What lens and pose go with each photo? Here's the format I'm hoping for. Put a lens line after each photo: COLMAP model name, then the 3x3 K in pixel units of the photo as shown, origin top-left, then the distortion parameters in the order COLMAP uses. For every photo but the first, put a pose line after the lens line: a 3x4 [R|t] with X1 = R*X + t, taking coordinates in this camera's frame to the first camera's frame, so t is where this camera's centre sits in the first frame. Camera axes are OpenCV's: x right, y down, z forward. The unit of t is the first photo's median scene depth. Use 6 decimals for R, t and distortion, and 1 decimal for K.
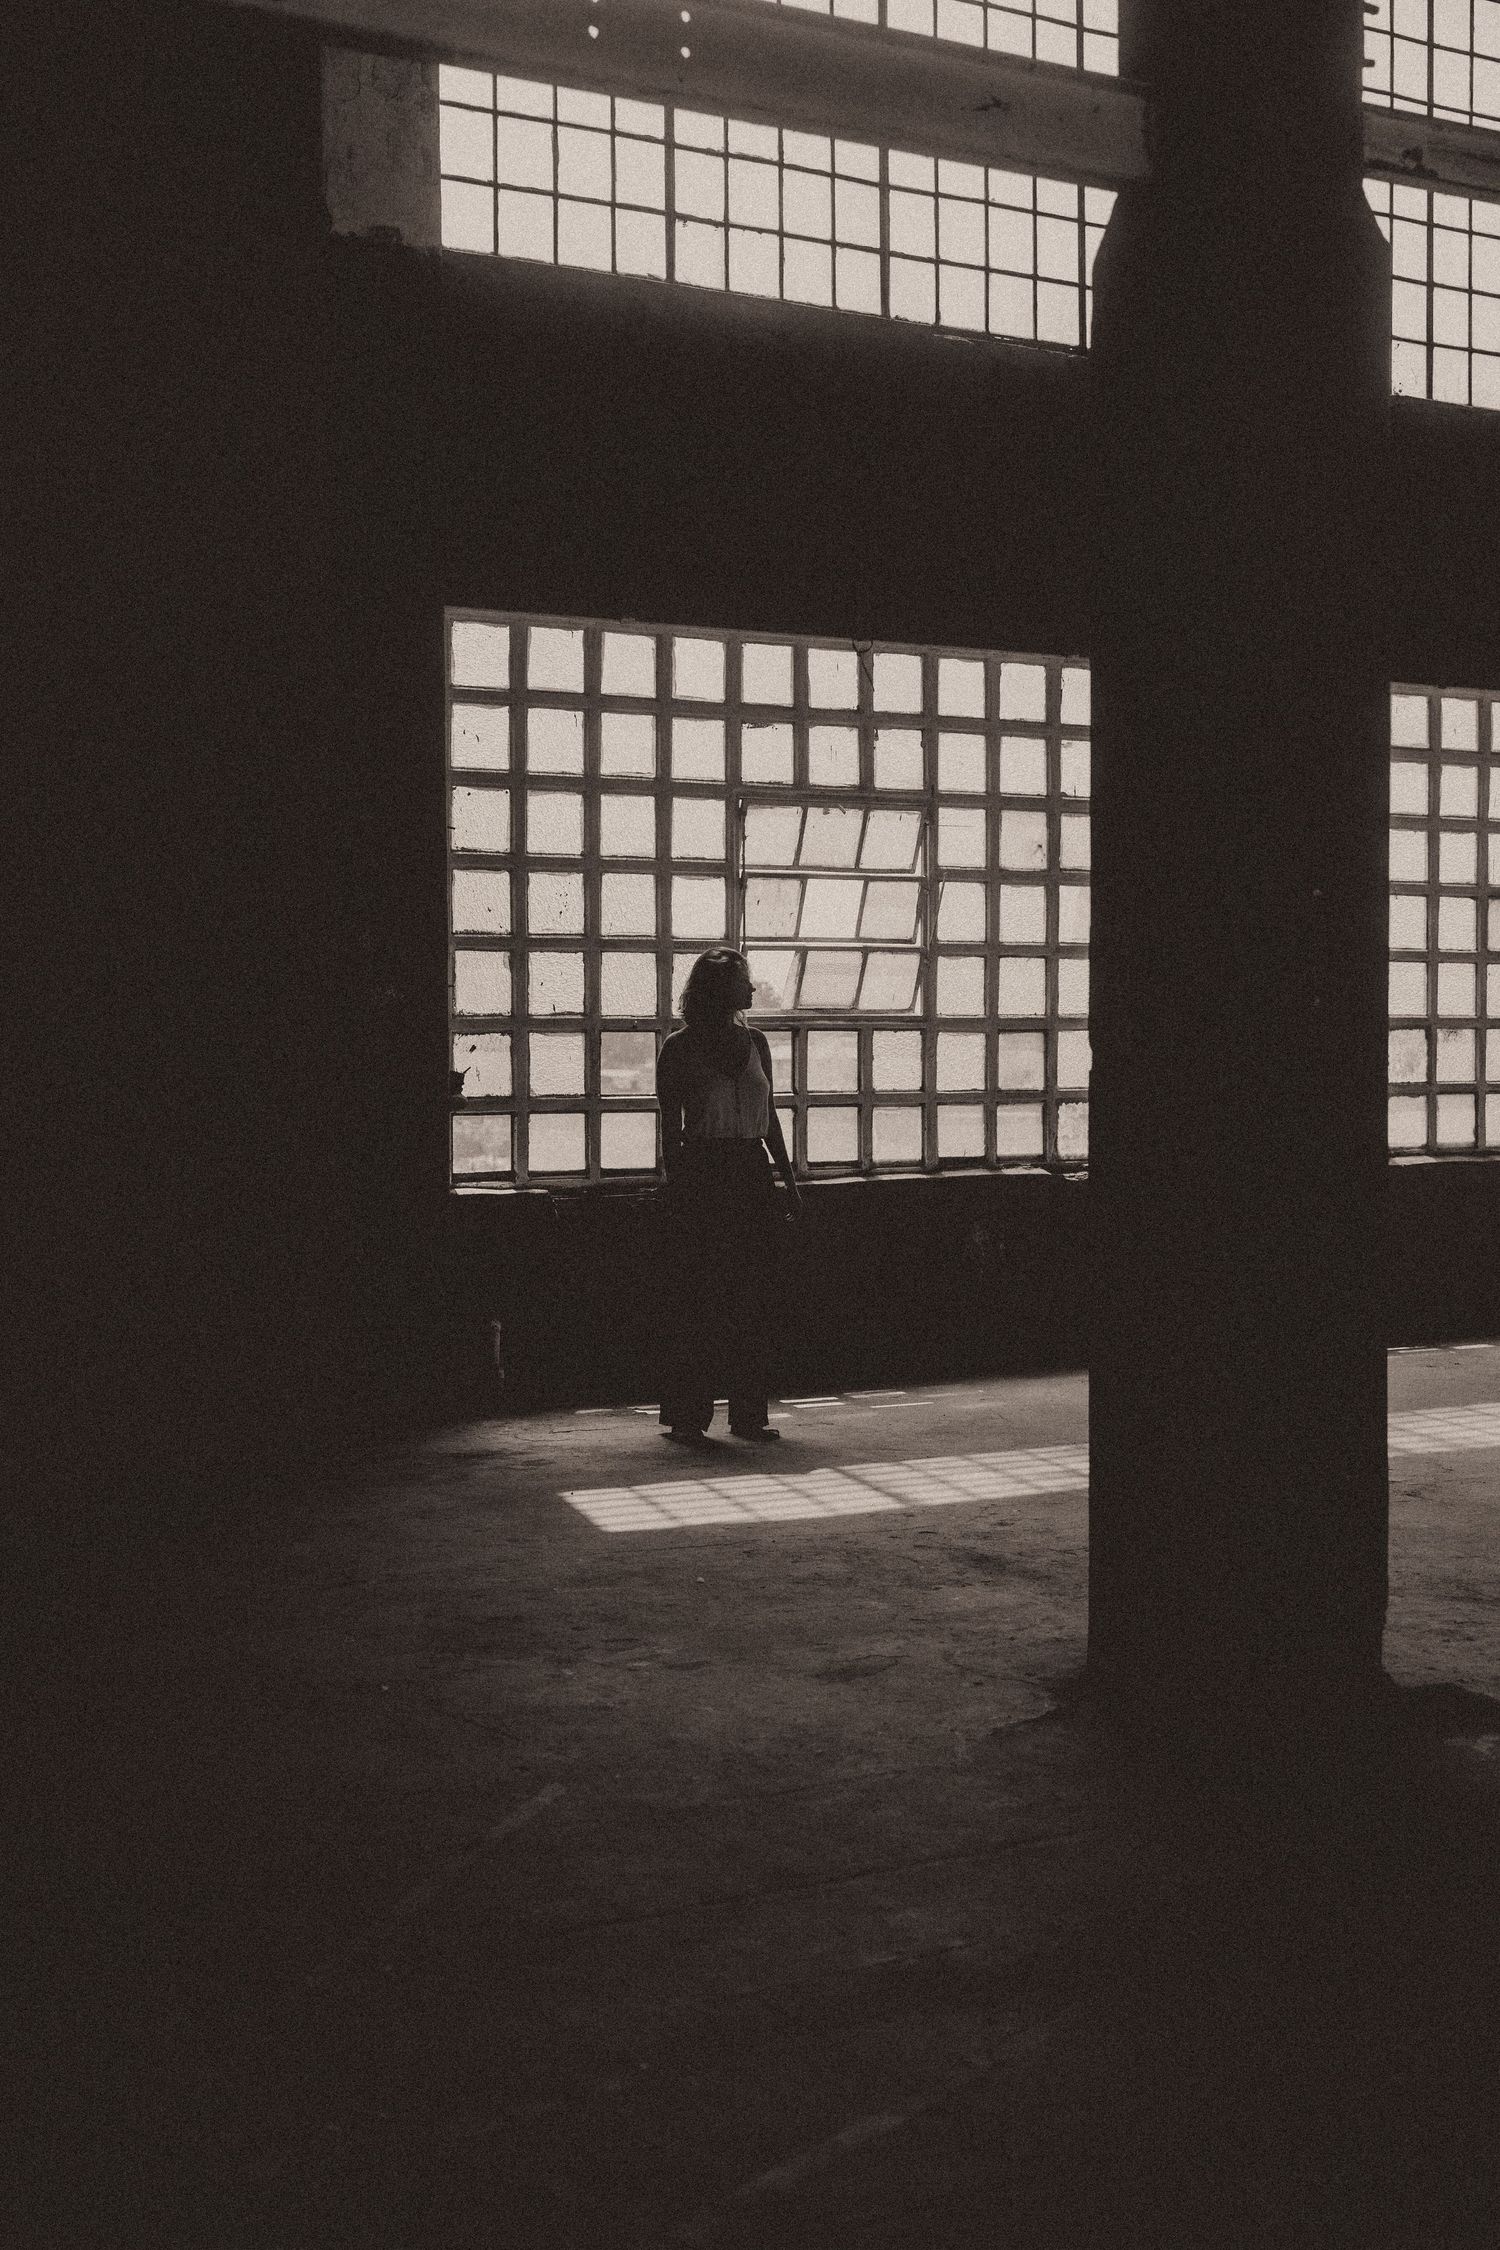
lens RADIAL K [[3185.6, 0, 749.7], [0, 3185.6, 1121.1], [0, 0, 1]] dist [0.045215, 0.000000]
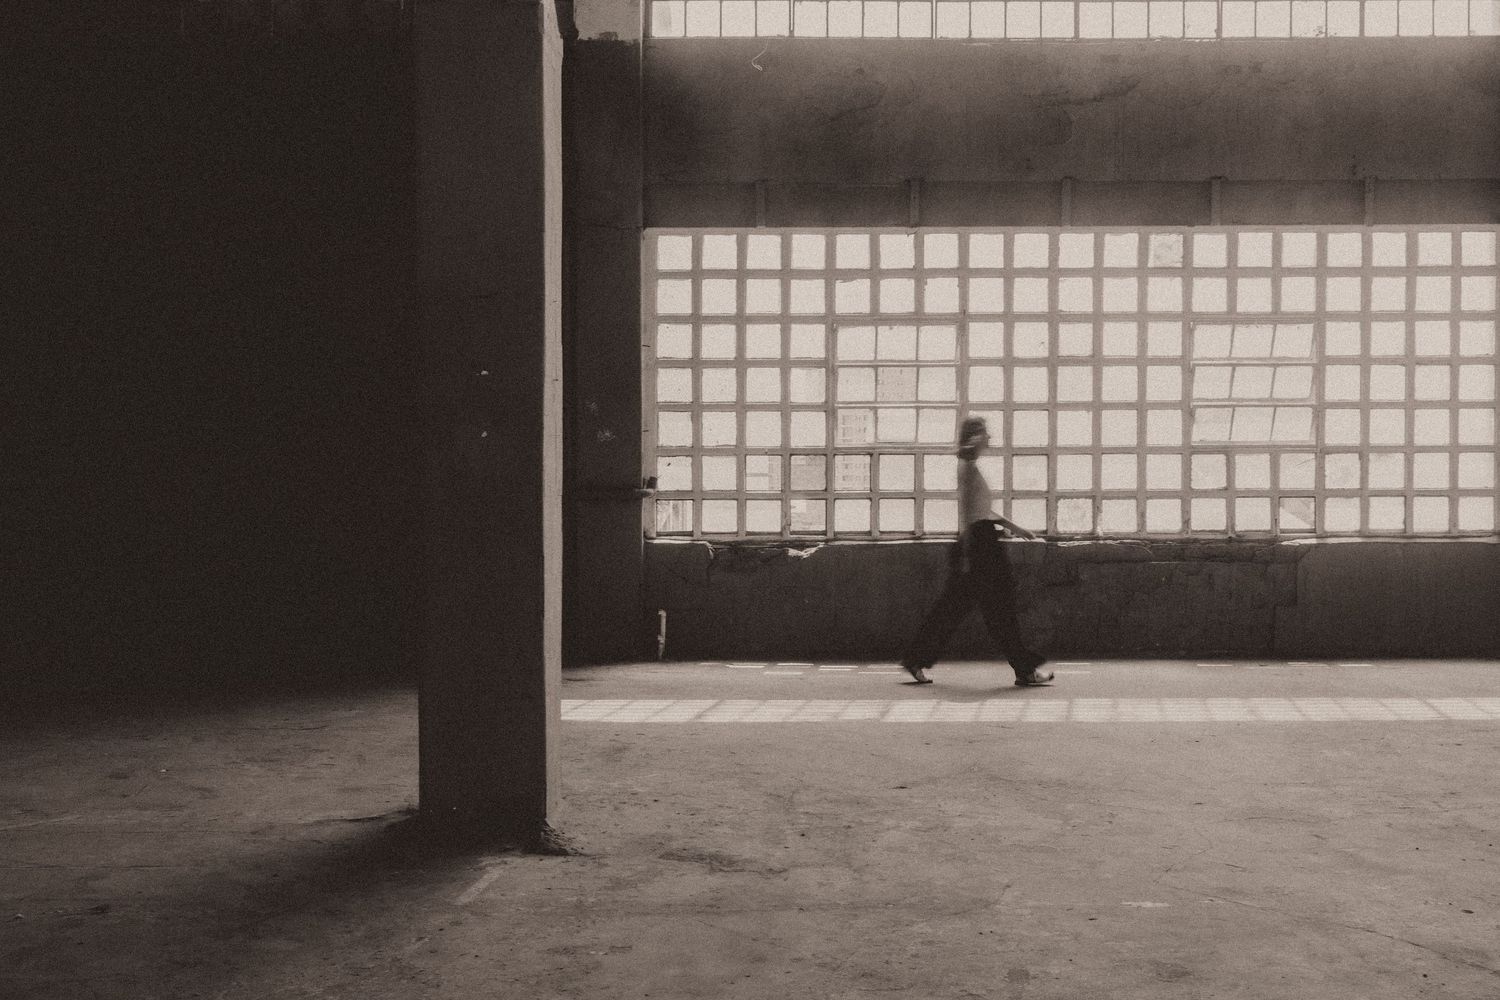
lens RADIAL K [[1506.5, 0, 753.0], [0, 1506.5, 465.3], [0, 0, 1]] dist [0.015948, 0.000000]
pose [[0.833207, 0.003614, -0.552950, 0.410388], [-0.014463, 0.999779, -0.015259, -0.009065], [0.552773, 0.020711, 0.833075, 0.277520]]
